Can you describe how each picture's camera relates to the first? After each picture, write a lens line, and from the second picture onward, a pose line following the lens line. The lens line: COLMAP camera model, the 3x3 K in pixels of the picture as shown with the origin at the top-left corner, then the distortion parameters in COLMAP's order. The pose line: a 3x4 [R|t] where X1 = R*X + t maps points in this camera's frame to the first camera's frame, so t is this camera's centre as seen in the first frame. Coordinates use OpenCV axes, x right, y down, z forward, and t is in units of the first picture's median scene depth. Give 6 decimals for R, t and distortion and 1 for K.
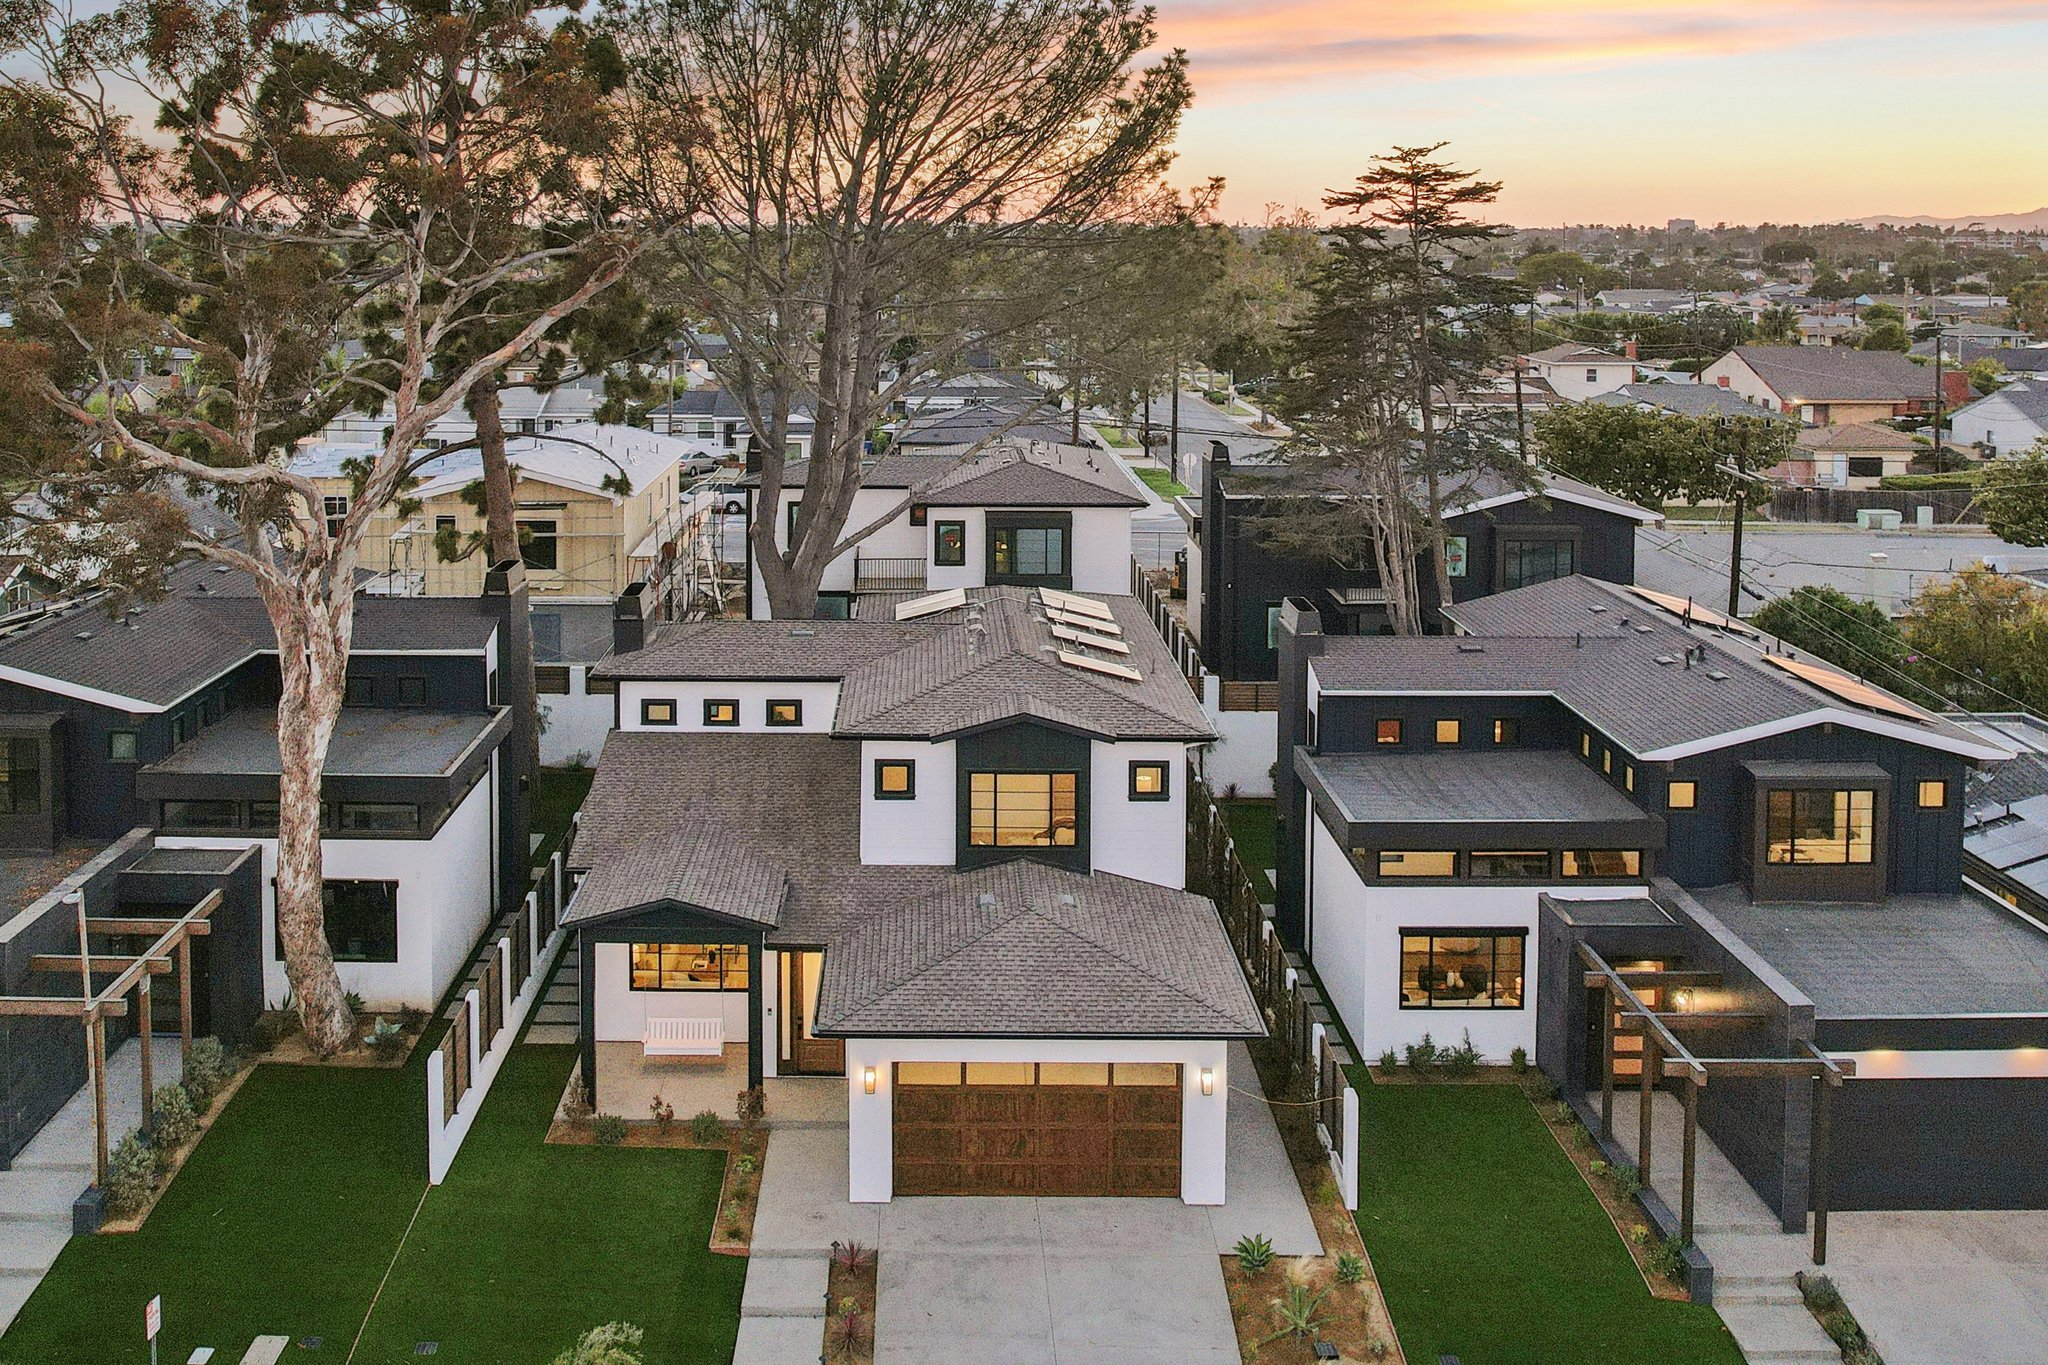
lens RADIAL K [[2068.3, 0, 889.0], [0, 2068.3, 343.8], [0, 0, 1]] dist [-0.058056, 0.026946]
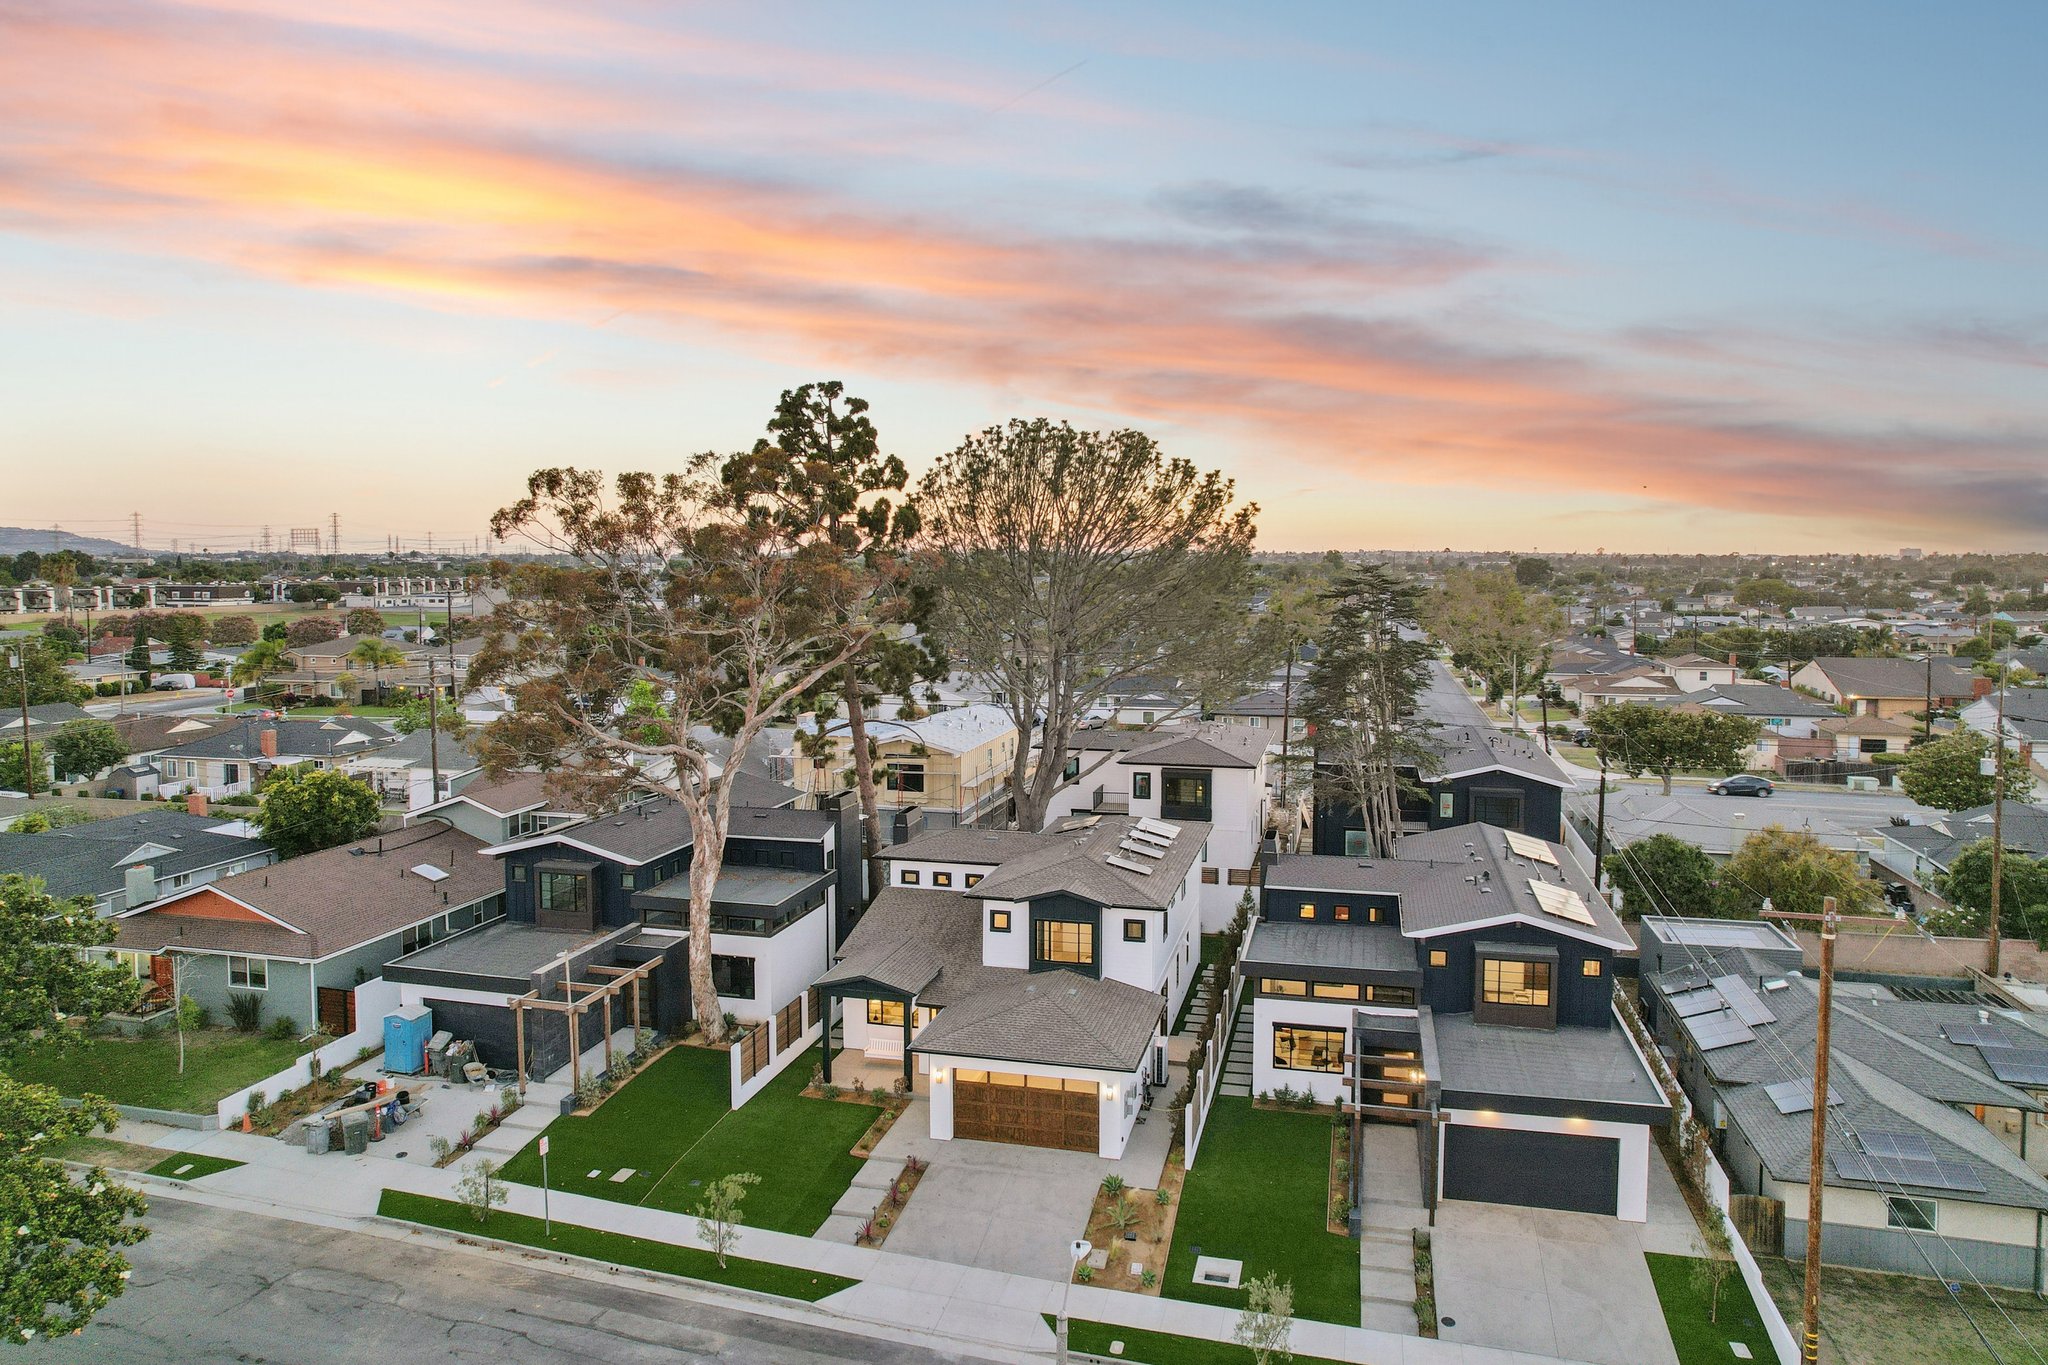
lens RADIAL K [[1331.5, 0, 1028.3], [0, 1331.5, 618.8], [0, 0, 1]] dist [-0.071179, 0.057960]
pose [[0.973895, 0.009999, -0.226778, 0.302370], [-0.011695, 0.999913, -0.006138, -0.057266], [0.226697, 0.008631, 0.973927, -0.171362]]
